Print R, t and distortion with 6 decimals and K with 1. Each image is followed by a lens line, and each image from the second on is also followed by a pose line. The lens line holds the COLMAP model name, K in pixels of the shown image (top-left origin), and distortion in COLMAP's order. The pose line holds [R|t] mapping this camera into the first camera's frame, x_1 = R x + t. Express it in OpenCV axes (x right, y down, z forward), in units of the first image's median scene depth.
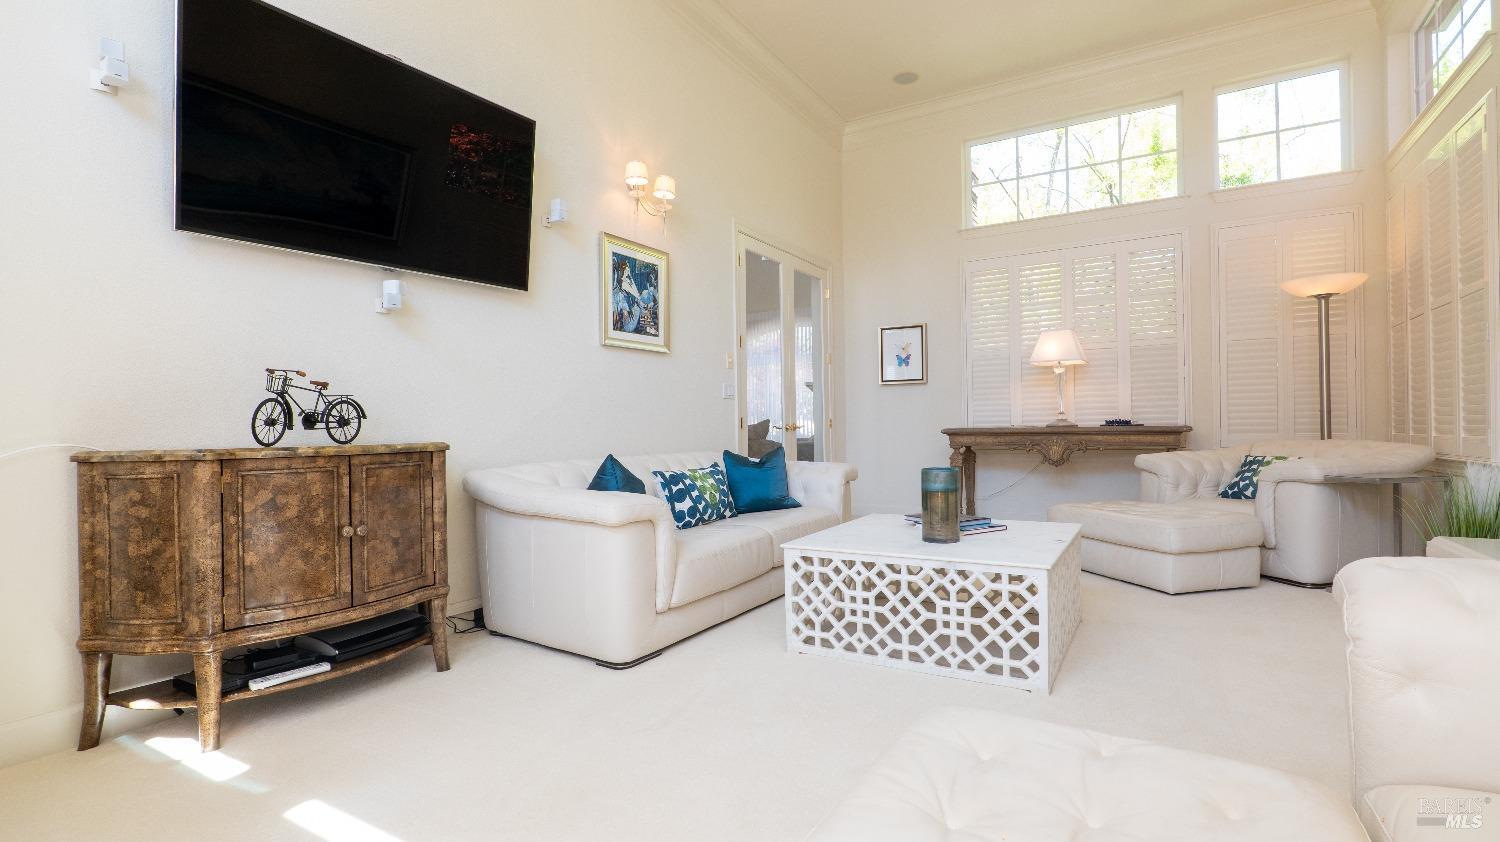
lens RADIAL K [[698.2, 0, 752.5], [0, 698.2, 423.0], [0, 0, 1]] dist [-0.021086, 0.006404]
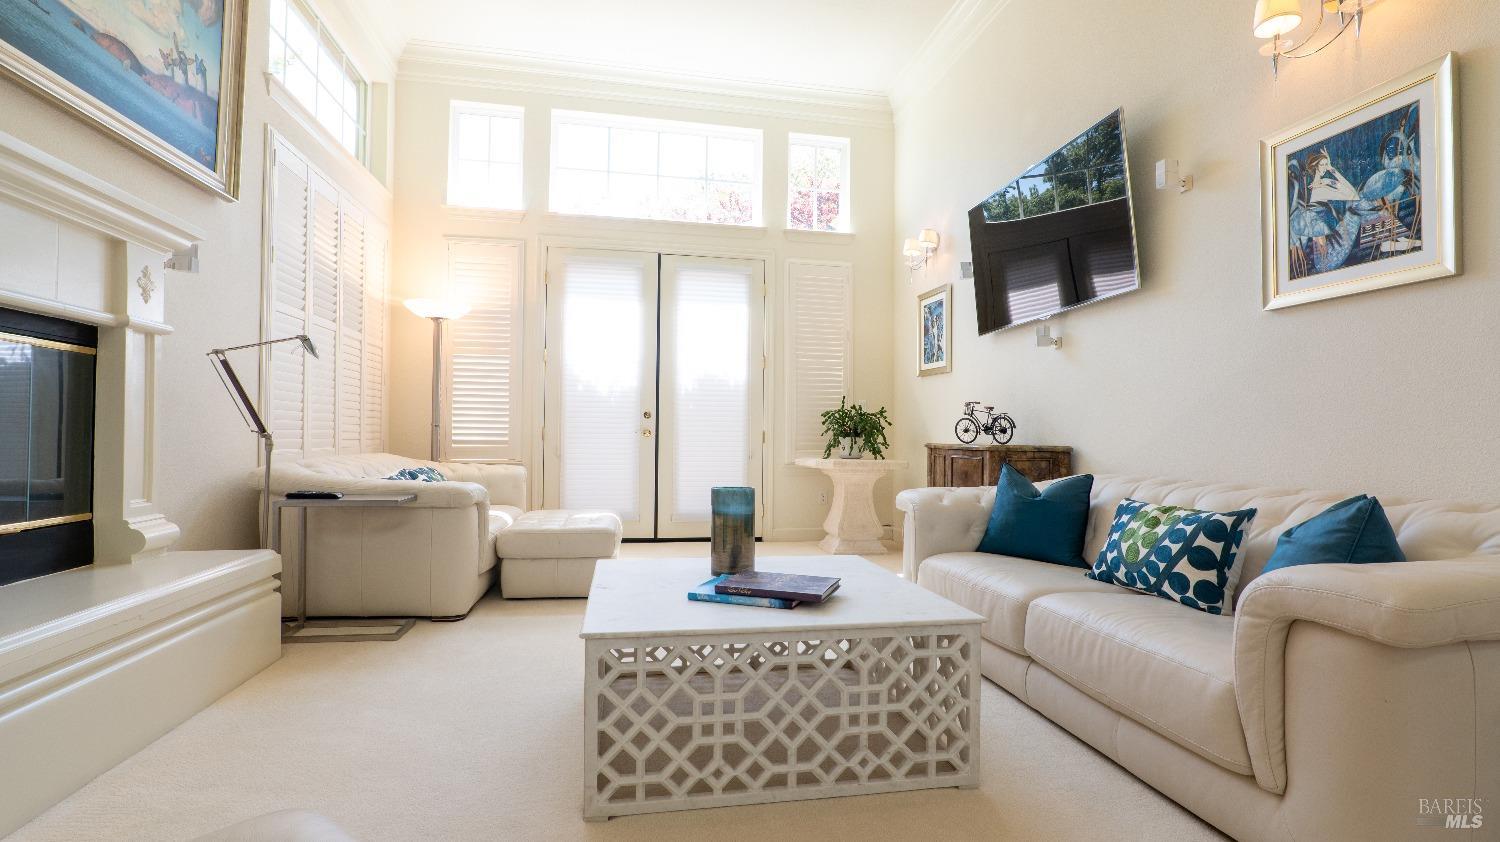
lens RADIAL K [[698.2, 0, 752.5], [0, 698.2, 423.0], [0, 0, 1]] dist [-0.021086, 0.006404]
pose [[-0.754352, -0.002519, -0.656465, 0.699017], [0.004946, 0.999942, -0.009521, -0.004499], [0.656451, -0.010430, -0.754296, 1.429382]]
